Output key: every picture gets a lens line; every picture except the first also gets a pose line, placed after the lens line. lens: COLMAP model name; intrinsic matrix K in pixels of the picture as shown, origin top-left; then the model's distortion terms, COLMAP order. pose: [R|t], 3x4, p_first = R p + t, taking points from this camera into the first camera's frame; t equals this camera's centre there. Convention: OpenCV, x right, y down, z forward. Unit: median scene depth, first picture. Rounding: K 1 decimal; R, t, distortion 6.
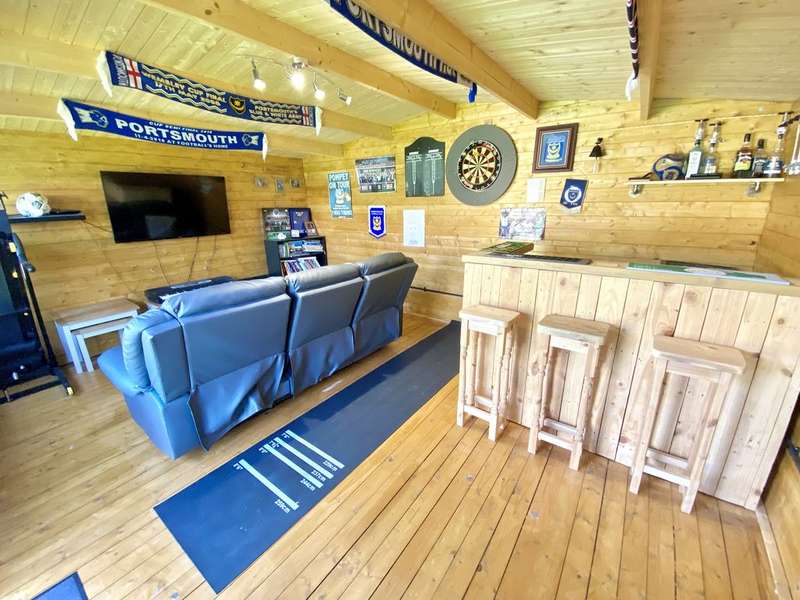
lens RADIAL K [[323.6, 0, 399.0], [0, 323.6, 301.9], [0, 0, 1]] dist [0.024014, -0.022513]
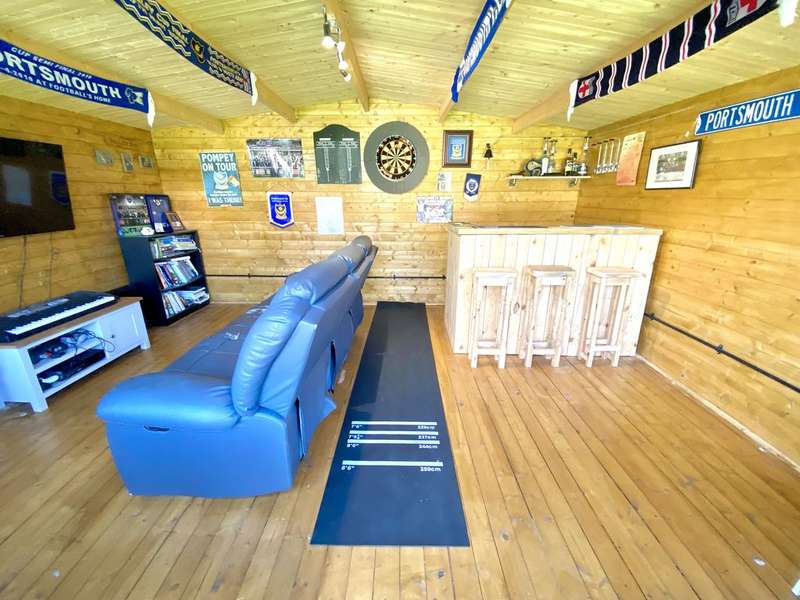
lens RADIAL K [[323.6, 0, 399.0], [0, 323.6, 301.9], [0, 0, 1]] dist [0.024014, -0.022513]
pose [[0.814664, -0.161843, 0.556893, -0.454032], [0.160184, 0.985709, 0.052136, 0.016784], [-0.557372, 0.046732, 0.828946, 0.085626]]
